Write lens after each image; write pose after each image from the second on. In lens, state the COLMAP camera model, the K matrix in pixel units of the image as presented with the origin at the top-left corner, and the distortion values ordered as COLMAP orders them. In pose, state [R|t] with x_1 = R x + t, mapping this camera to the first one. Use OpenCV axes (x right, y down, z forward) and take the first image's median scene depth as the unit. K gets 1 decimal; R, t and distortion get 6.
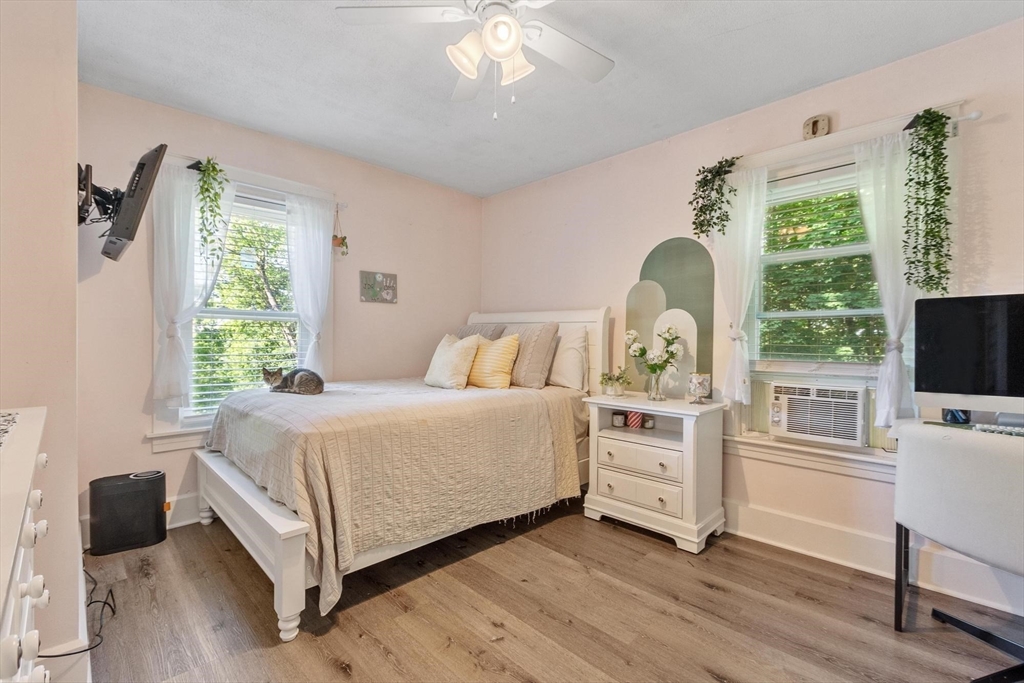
lens RADIAL K [[454.6, 0, 501.7], [0, 454.6, 342.6], [0, 0, 1]] dist [0.007955, -0.001240]
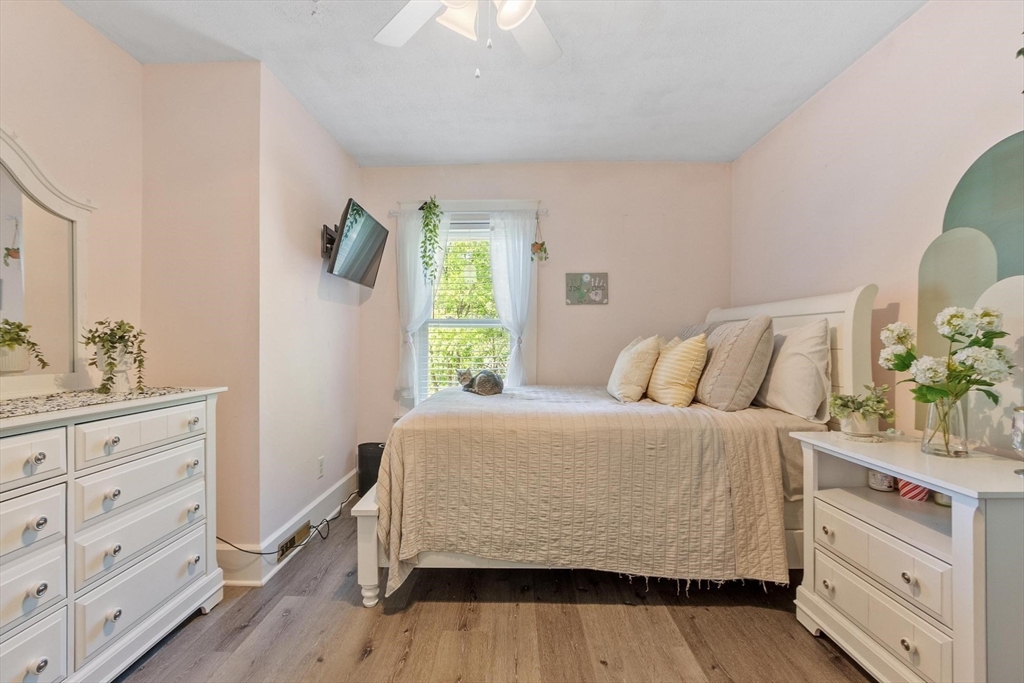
lens RADIAL K [[454.6, 0, 505.6], [0, 454.6, 342.7], [0, 0, 1]] dist [0.007955, -0.001240]
pose [[0.701829, -0.009384, -0.712284, 0.380962], [0.000919, 0.999924, -0.012268, 0.004181], [0.712345, 0.007955, 0.701784, 0.282722]]
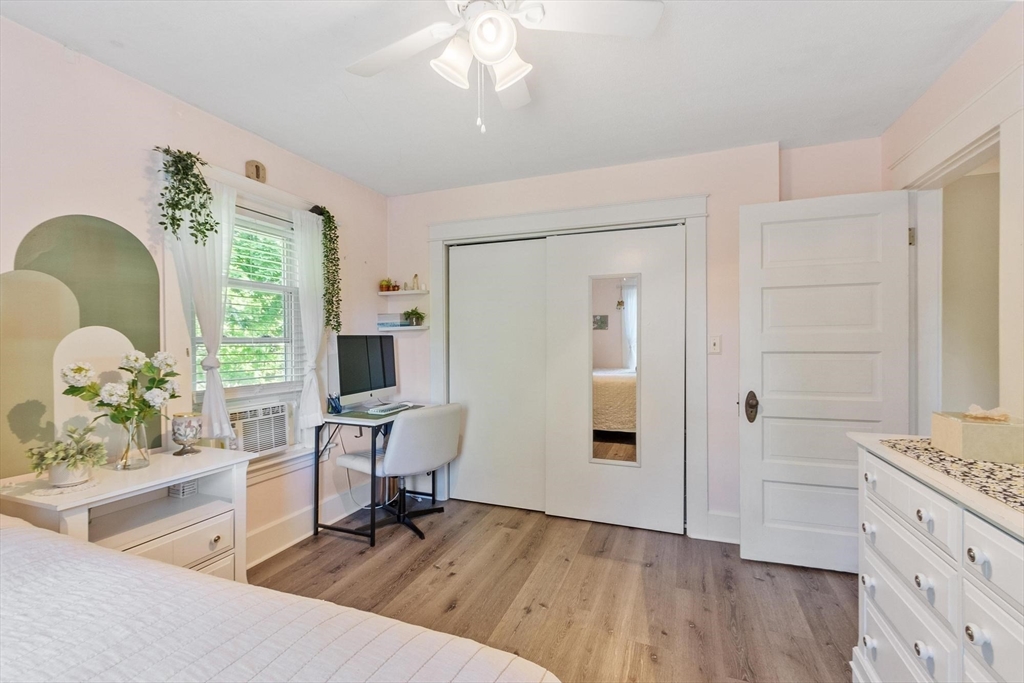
lens RADIAL K [[454.6, 0, 508.0], [0, 454.6, 343.6], [0, 0, 1]] dist [0.007955, -0.001240]
pose [[-0.416962, -0.003820, 0.908916, -0.506644], [0.009388, 0.999920, 0.008509, -0.054133], [-0.908876, 0.012081, -0.416893, 0.818791]]
